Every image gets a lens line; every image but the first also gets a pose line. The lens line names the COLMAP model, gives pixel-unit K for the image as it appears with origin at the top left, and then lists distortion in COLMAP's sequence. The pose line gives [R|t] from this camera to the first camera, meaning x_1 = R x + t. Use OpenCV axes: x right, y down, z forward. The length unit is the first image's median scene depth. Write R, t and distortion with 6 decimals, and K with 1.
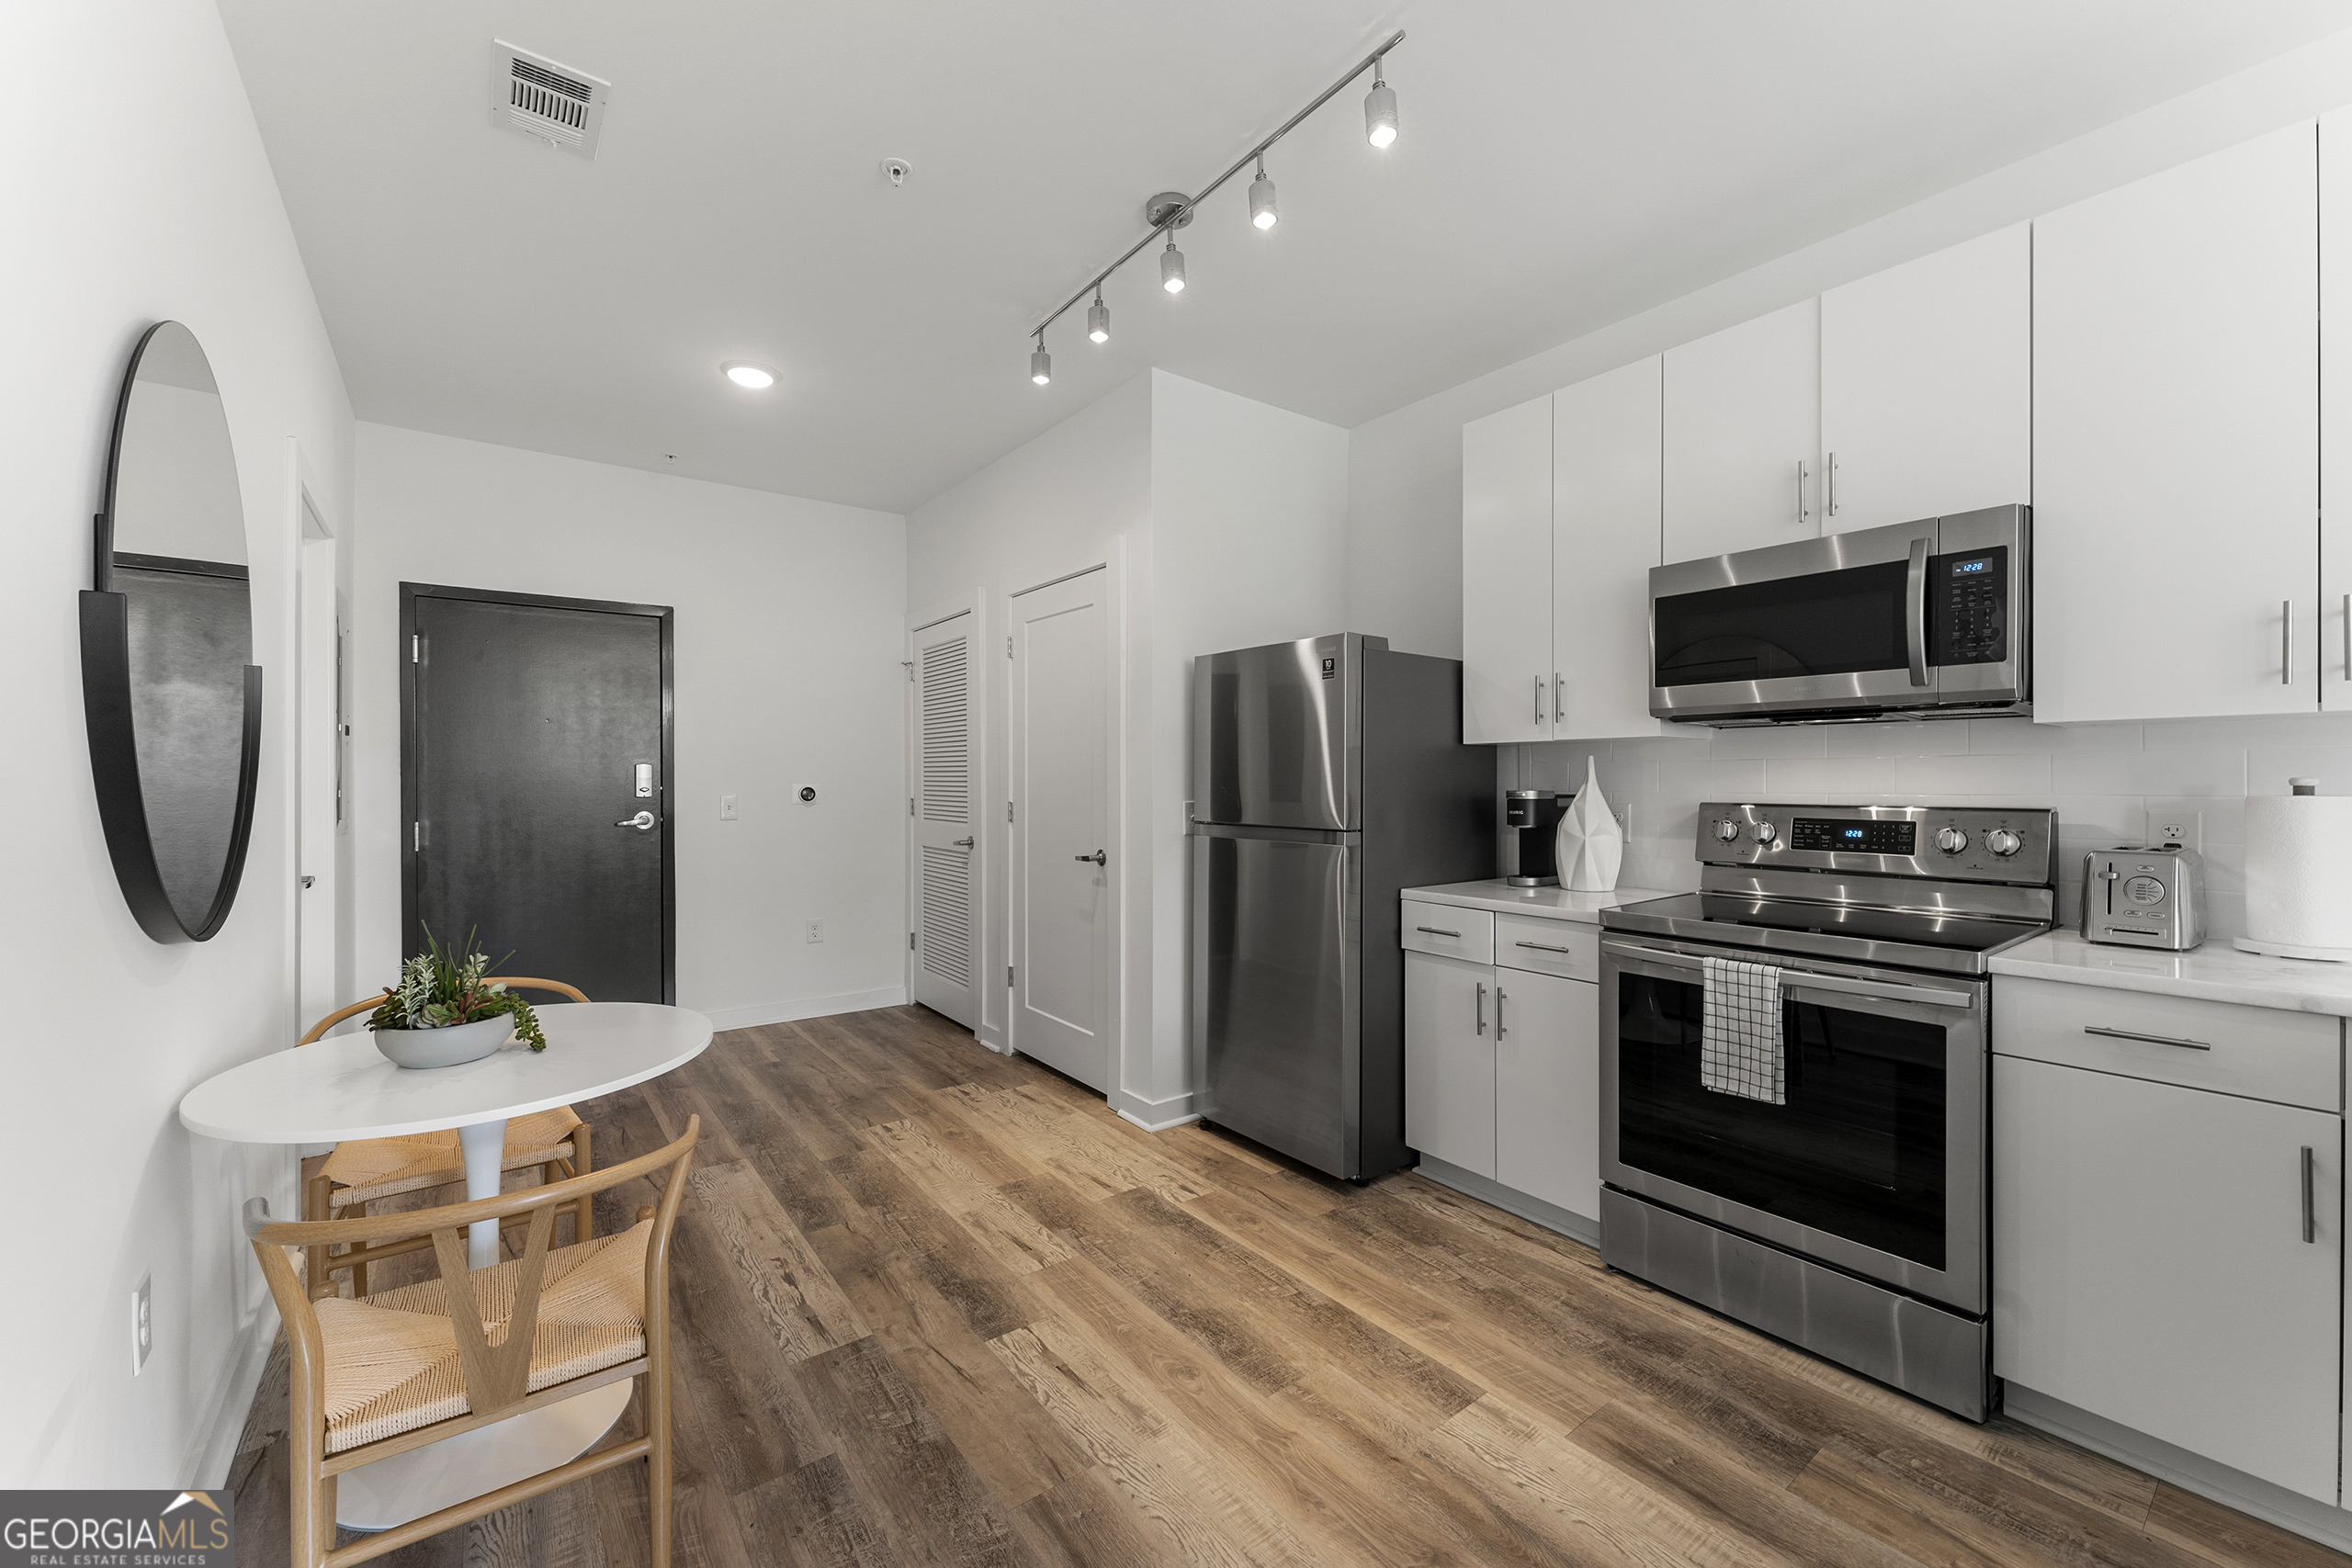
lens RADIAL K [[948.6, 0, 1190.9], [0, 948.6, 781.6], [0, 0, 1]] dist [0.005833, -0.000559]
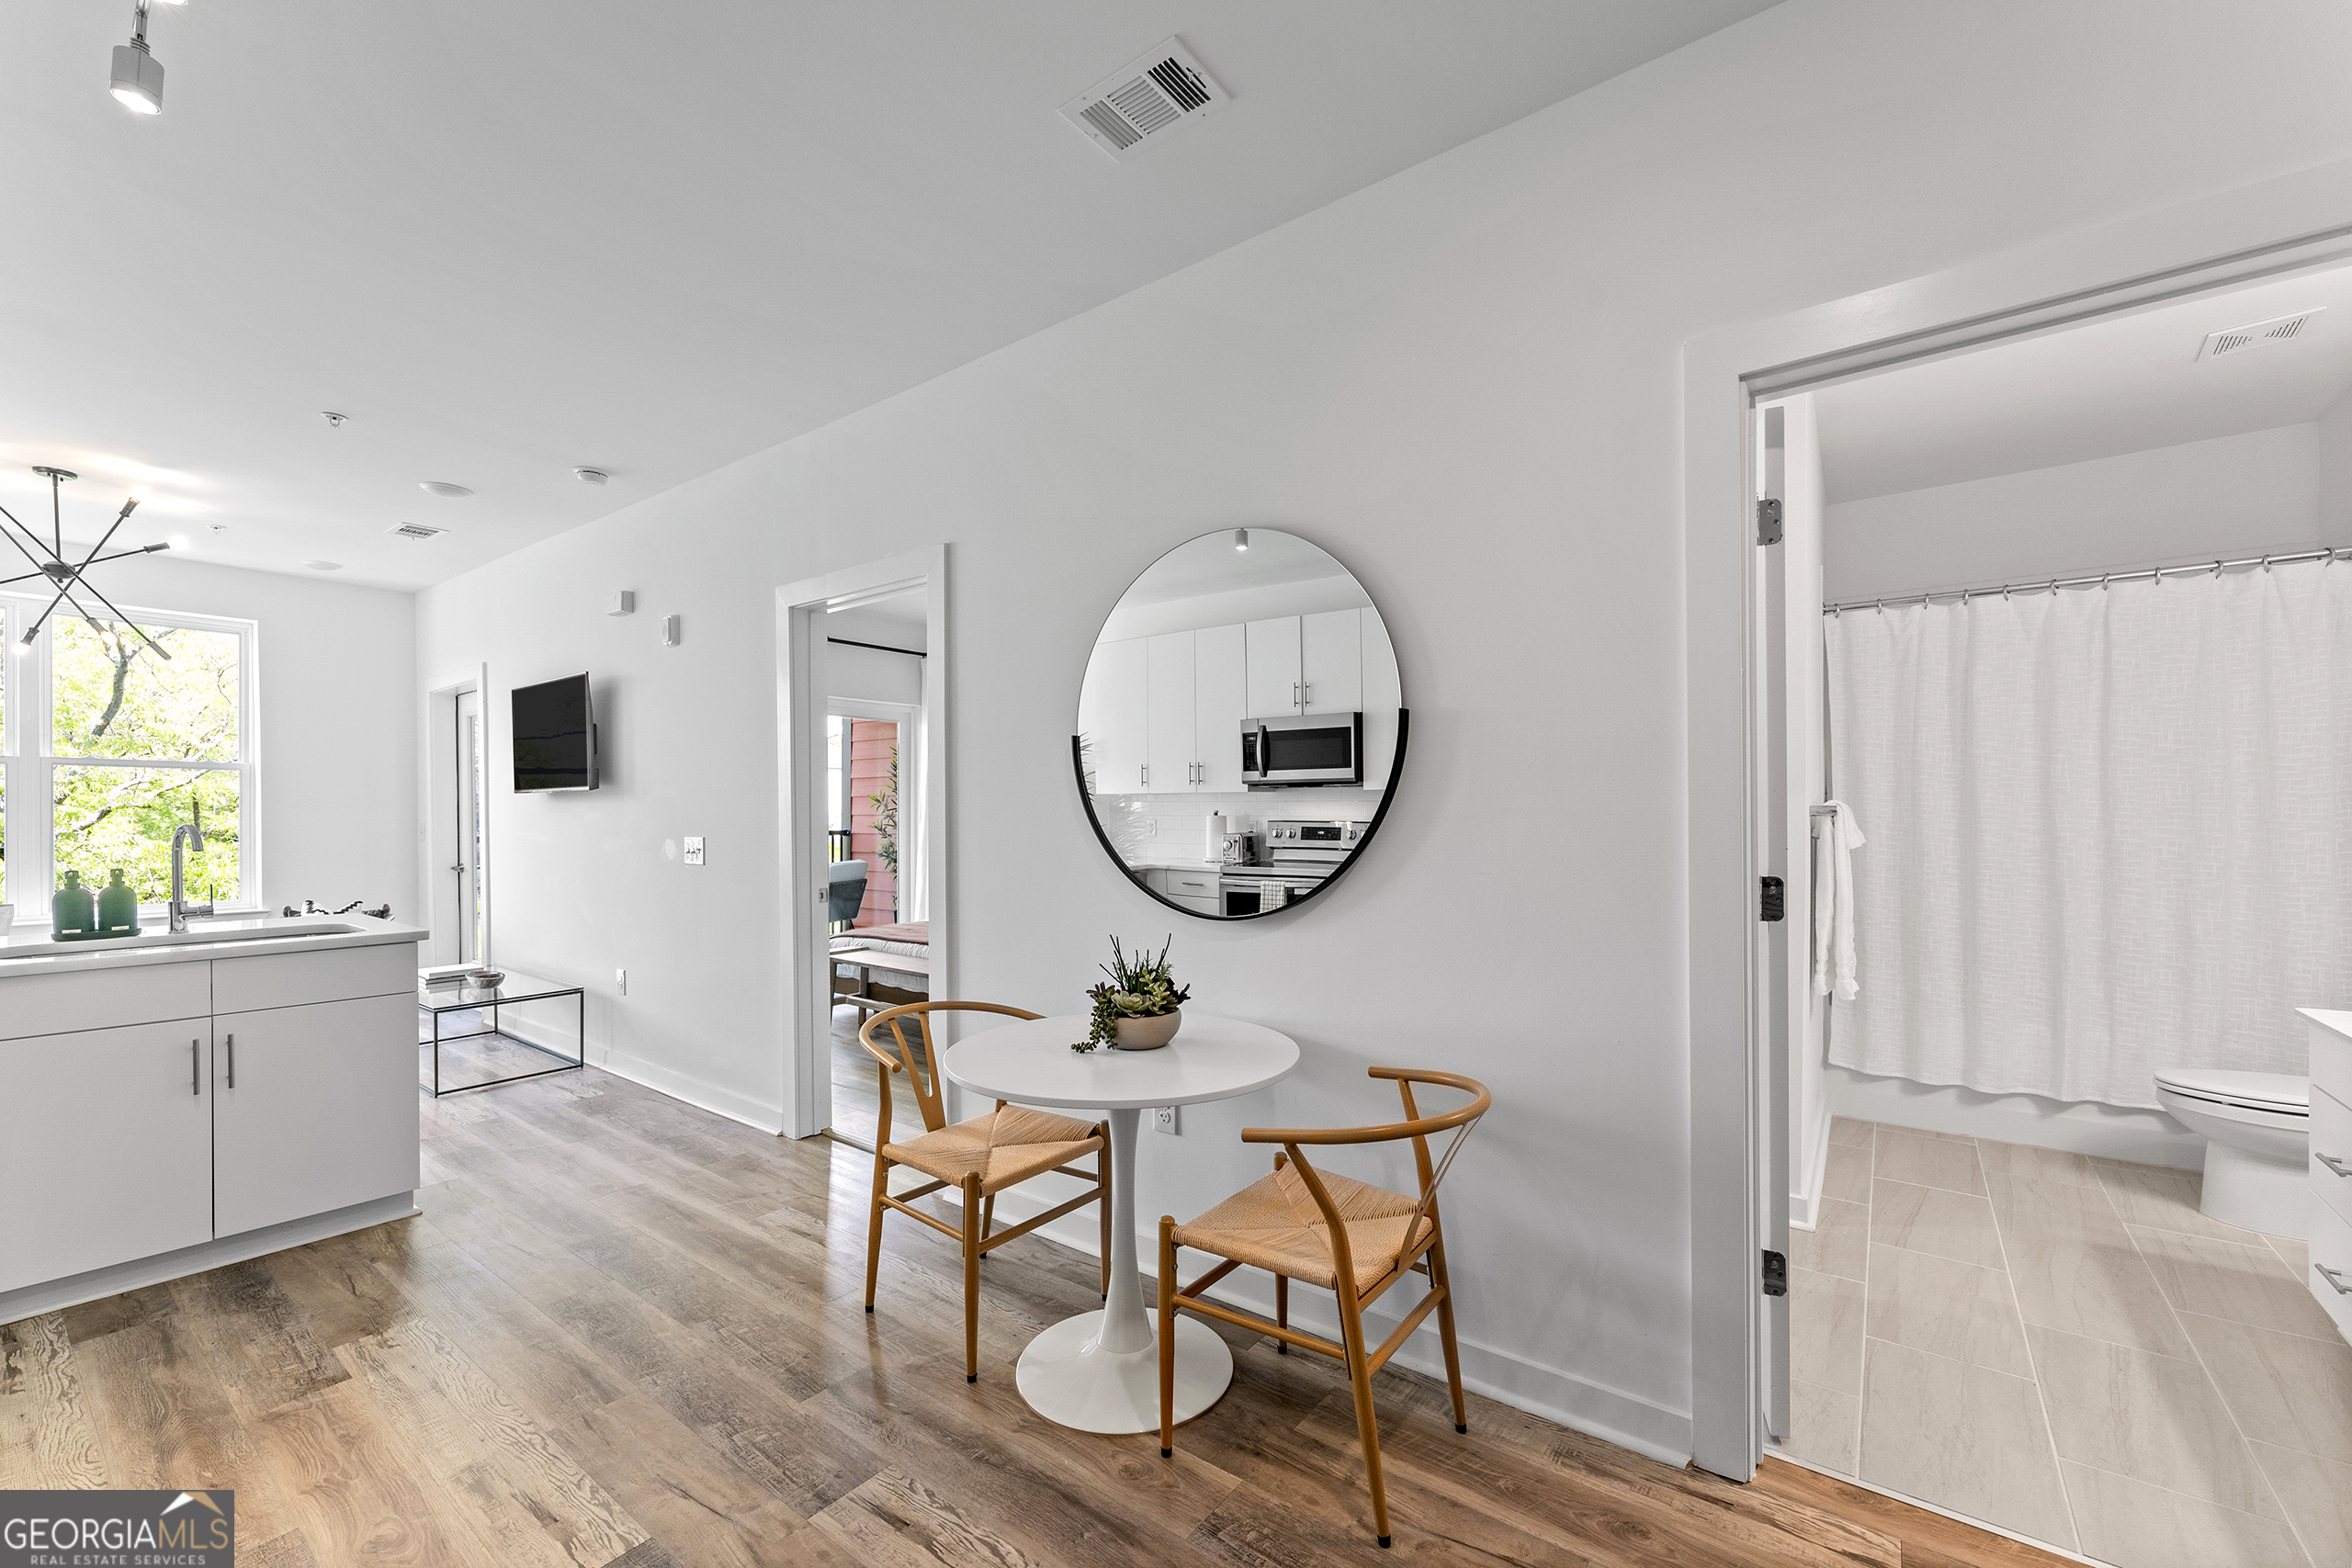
lens RADIAL K [[948.6, 0, 1186.5], [0, 948.6, 835.9], [0, 0, 1]] dist [0.005833, -0.000559]
pose [[-0.962843, 0.016032, -0.269585, -0.322237], [0.009849, 0.999657, 0.024272, -0.005388], [0.269882, 0.020715, -0.962671, 1.366080]]
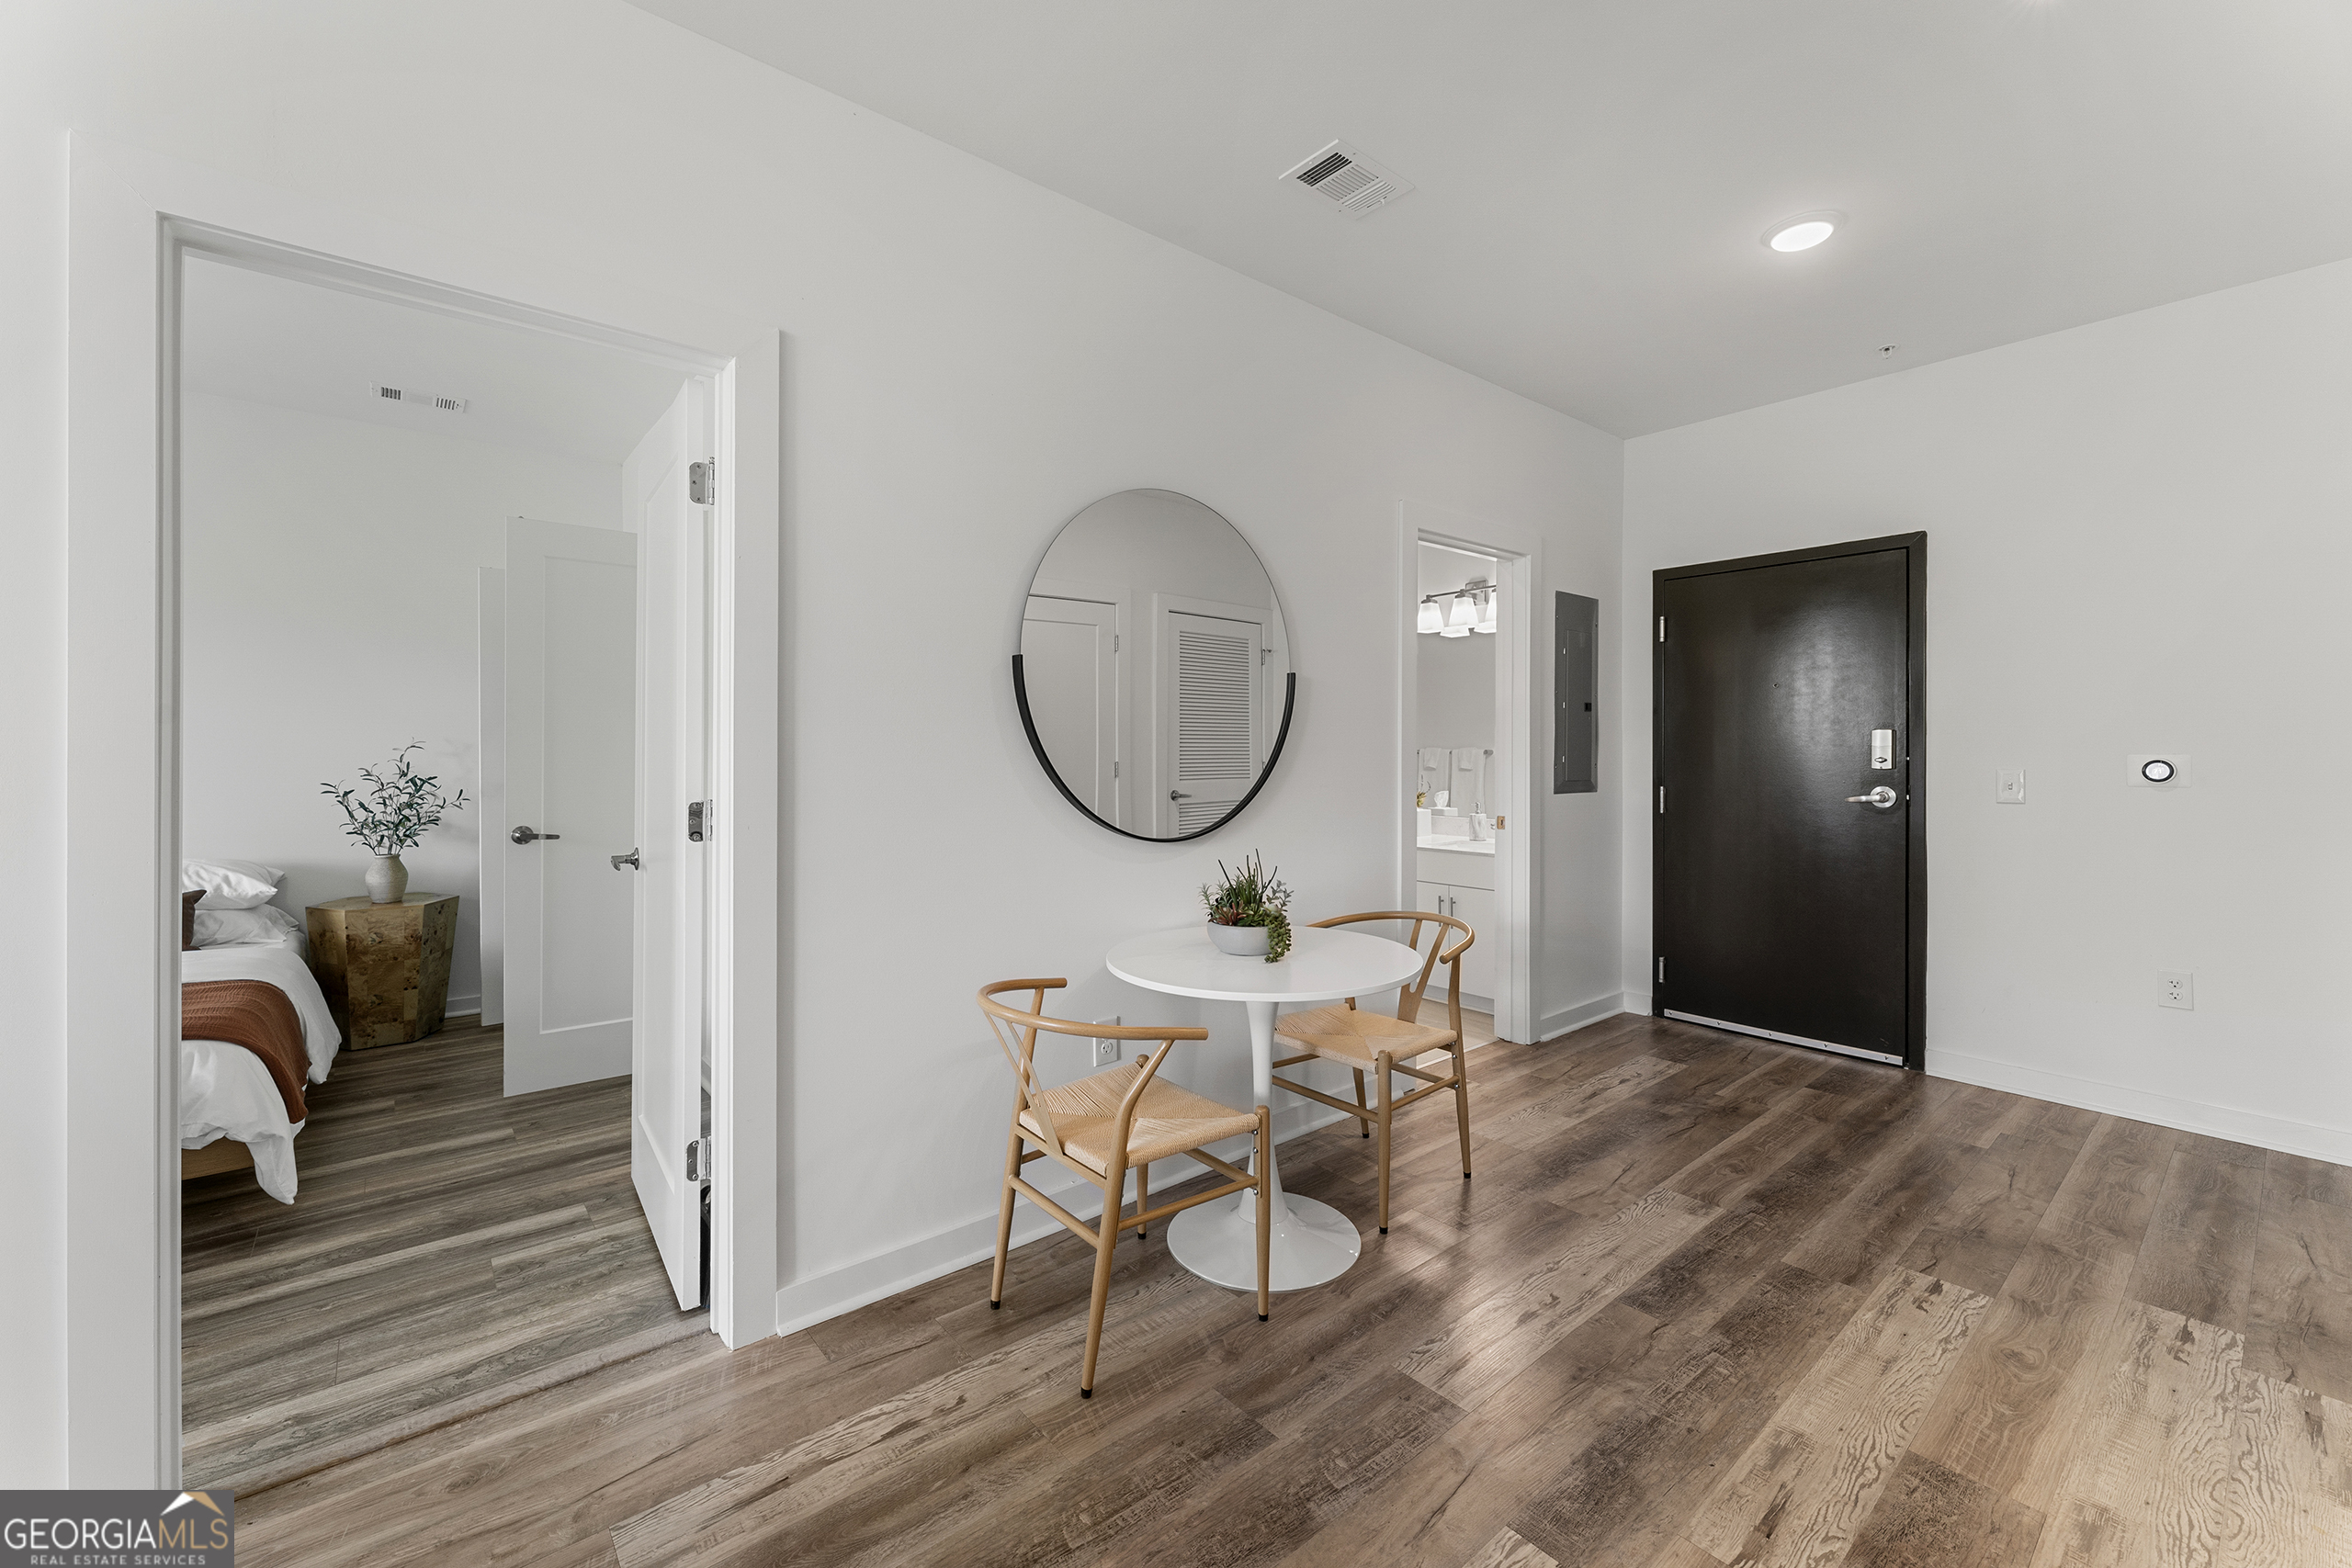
lens RADIAL K [[948.6, 0, 1154.1], [0, 948.6, 762.9], [0, 0, 1]] dist [0.005833, -0.000559]
pose [[0.027272, 0.021988, -0.999386, 0.360748], [-0.003484, 0.999754, 0.021901, -0.008296], [0.999622, 0.002885, 0.027342, 0.516814]]
